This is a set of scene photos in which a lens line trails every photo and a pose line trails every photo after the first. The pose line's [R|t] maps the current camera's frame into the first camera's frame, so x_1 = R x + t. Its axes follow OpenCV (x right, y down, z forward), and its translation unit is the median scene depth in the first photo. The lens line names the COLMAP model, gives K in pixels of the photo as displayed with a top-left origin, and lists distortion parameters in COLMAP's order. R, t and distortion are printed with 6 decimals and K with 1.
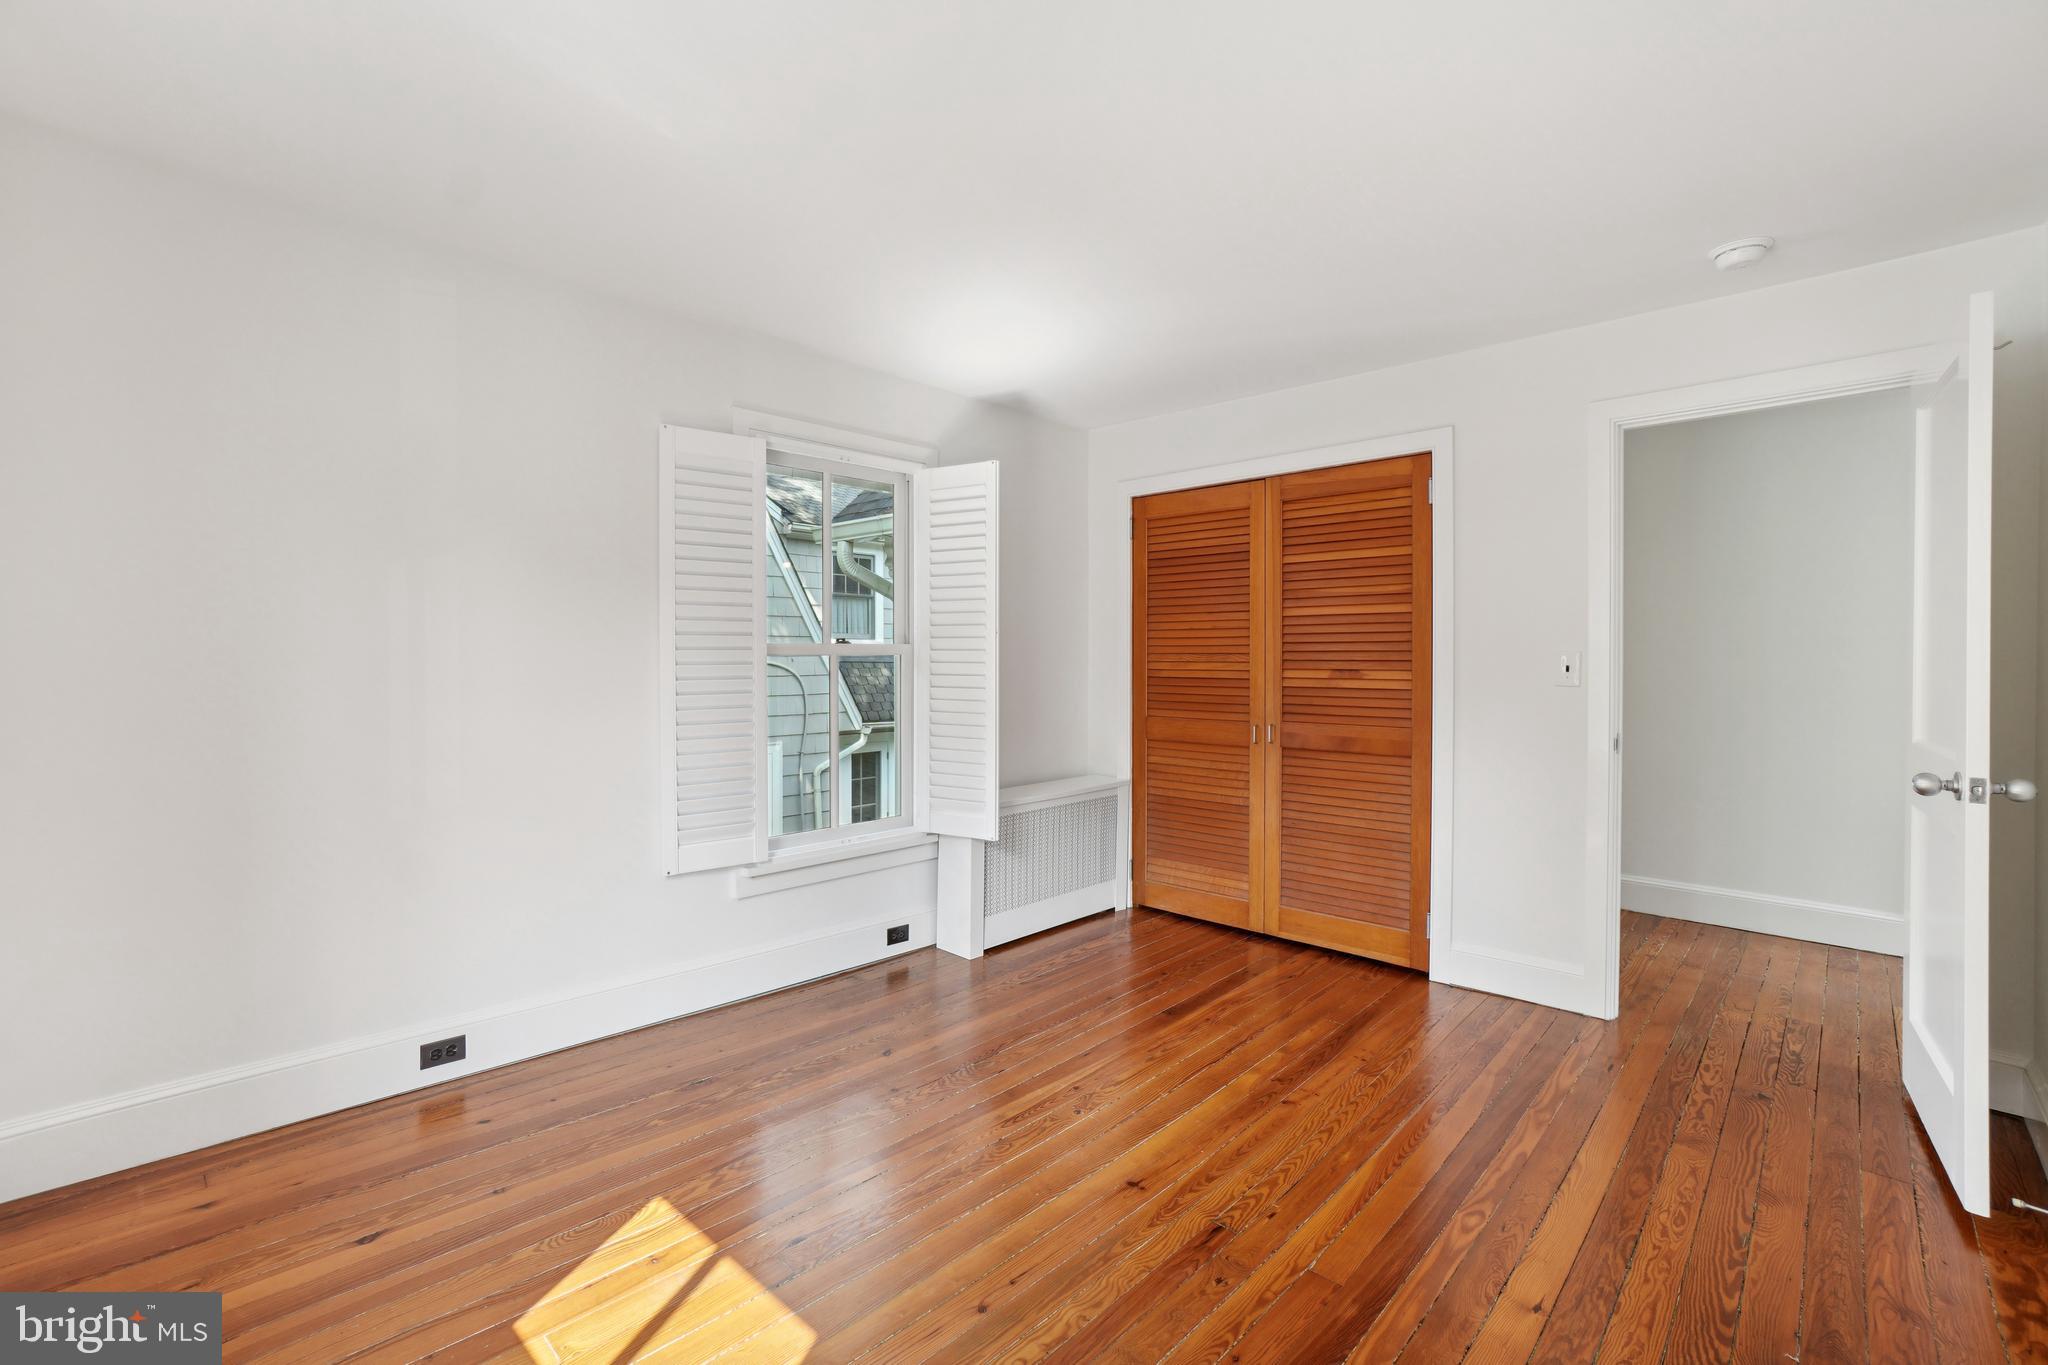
lens RADIAL K [[920.4, 0, 1007.0], [0, 920.4, 674.0], [0, 0, 1]] dist [-0.026827, 0.005826]
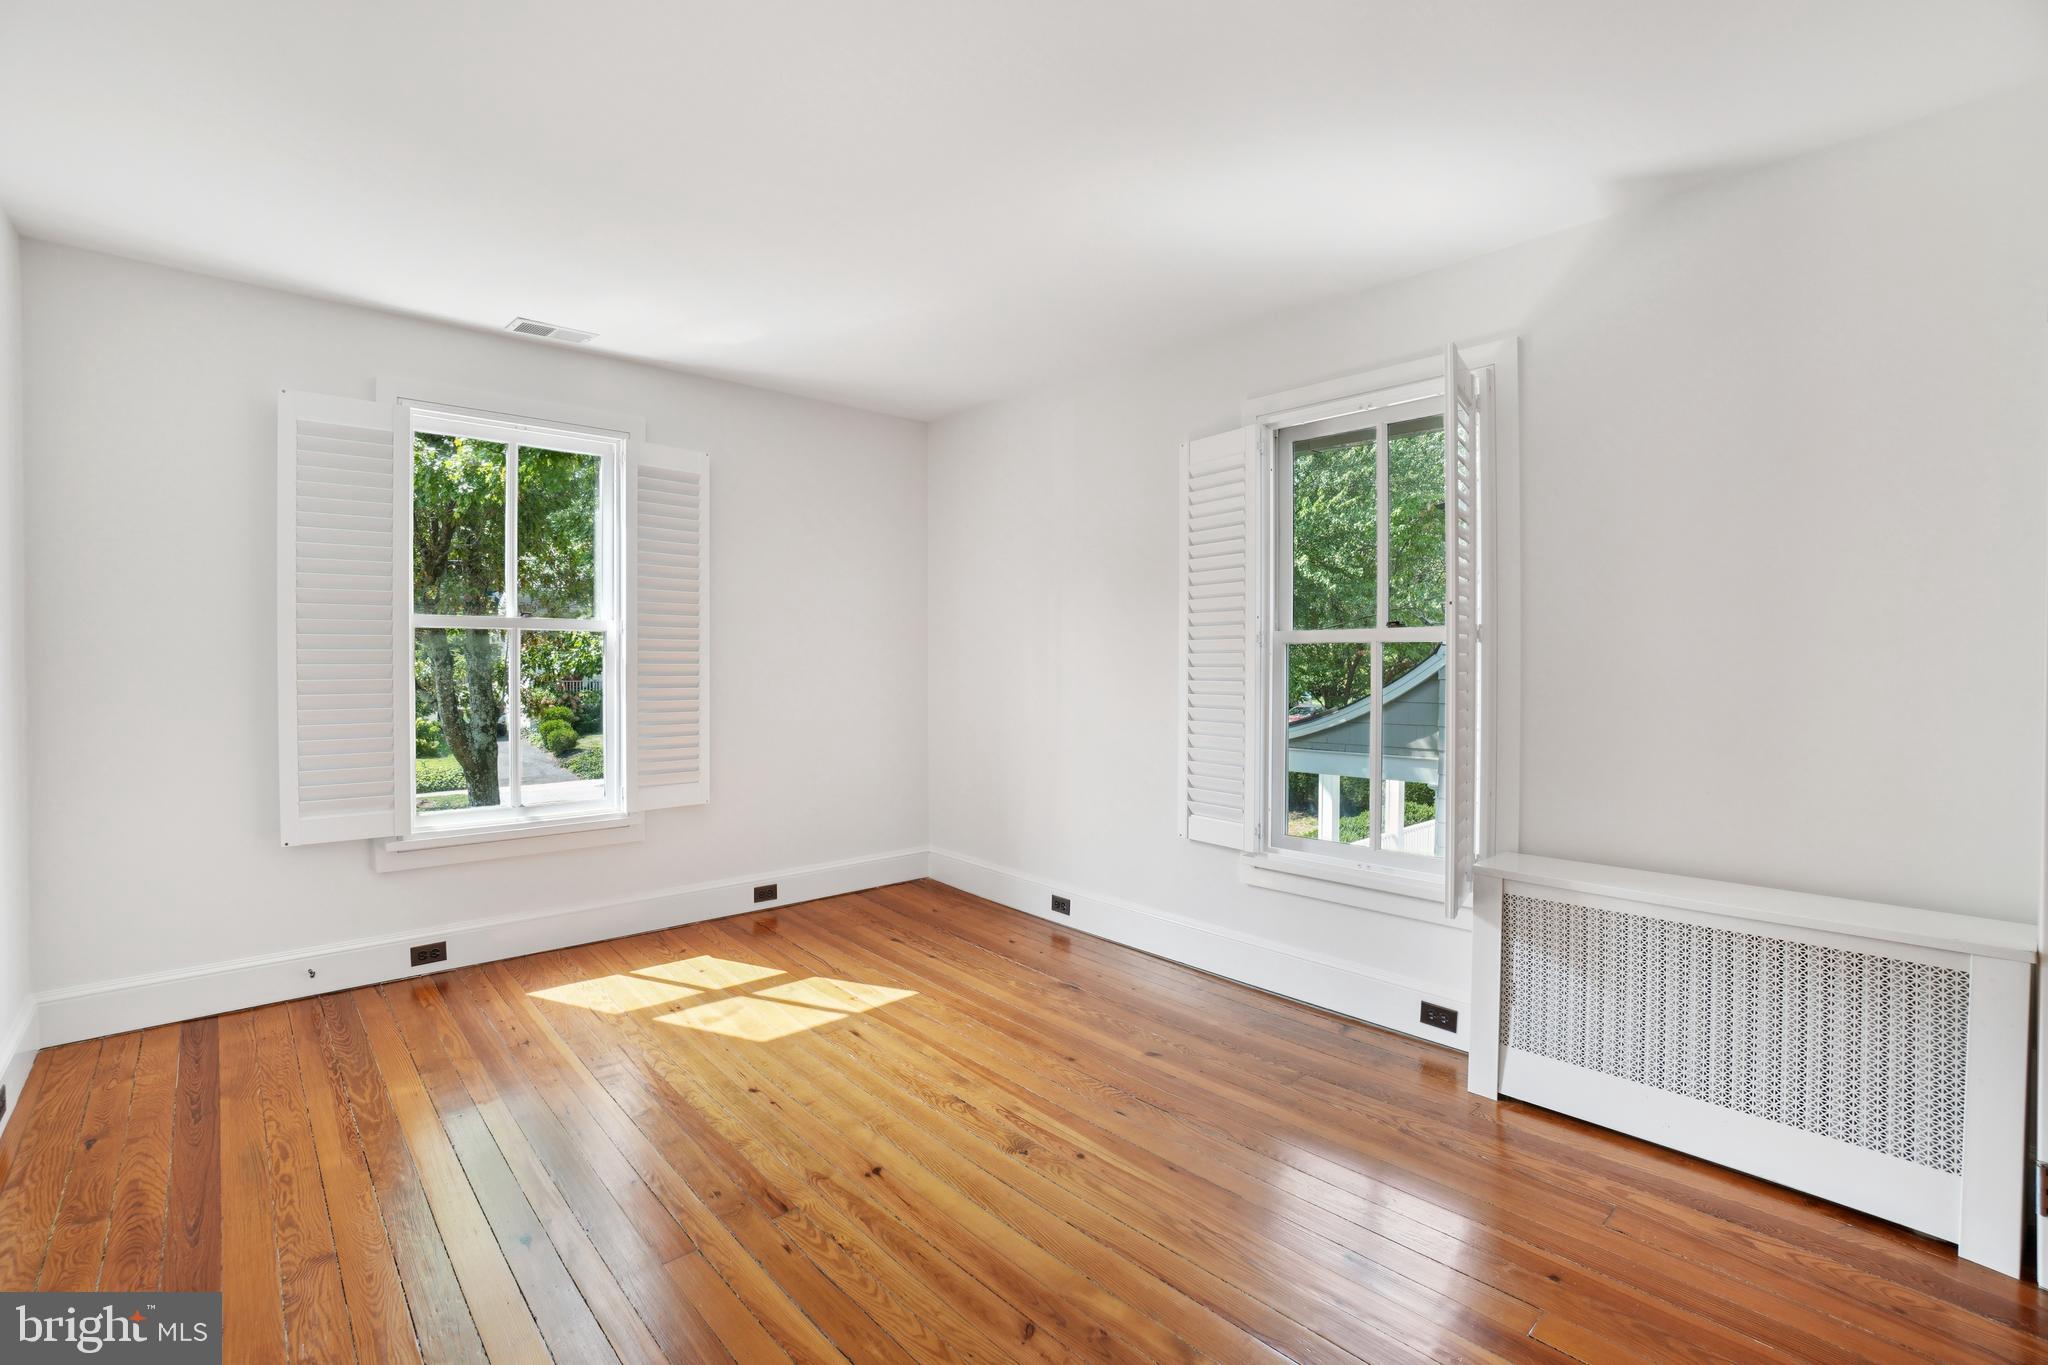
lens RADIAL K [[920.4, 0, 1010.2], [0, 920.4, 673.3], [0, 0, 1]] dist [-0.026827, 0.005826]
pose [[-0.100083, 0.007106, -0.994954, 1.044701], [-0.015236, 0.999846, 0.008674, 0.006862], [0.994862, 0.016027, -0.099959, 1.164796]]
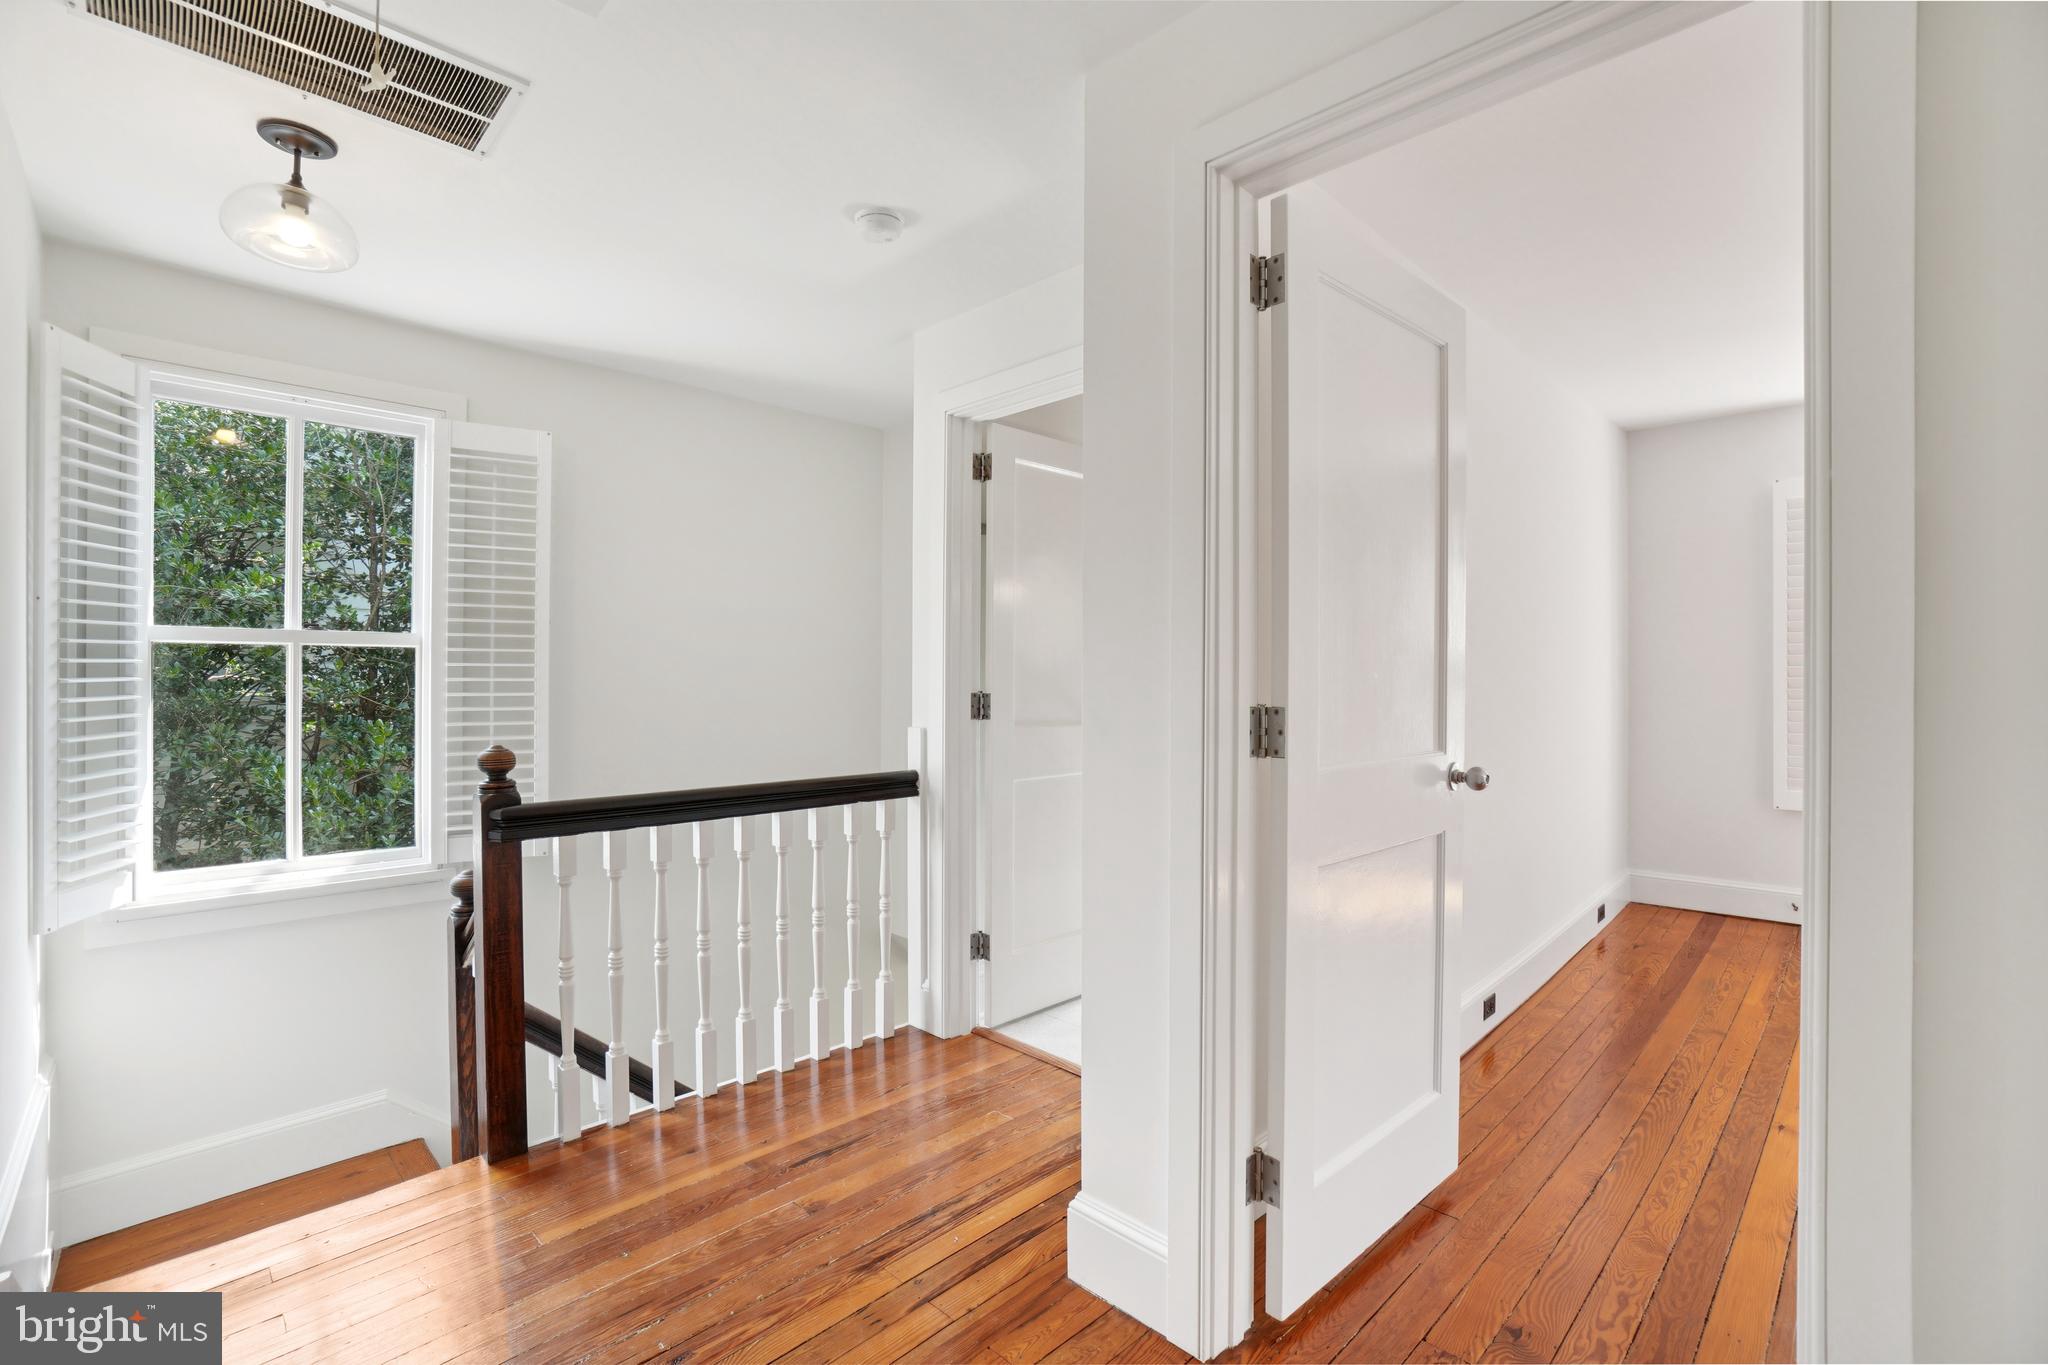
lens RADIAL K [[920.4, 0, 1024.1], [0, 920.4, 678.2], [0, 0, 1]] dist [-0.026827, 0.005826]
pose [[-0.999625, -0.009368, 0.025749, 1.300819], [-0.008915, 0.999805, 0.017644, 0.004049], [-0.025909, 0.017408, -0.999513, 1.818828]]
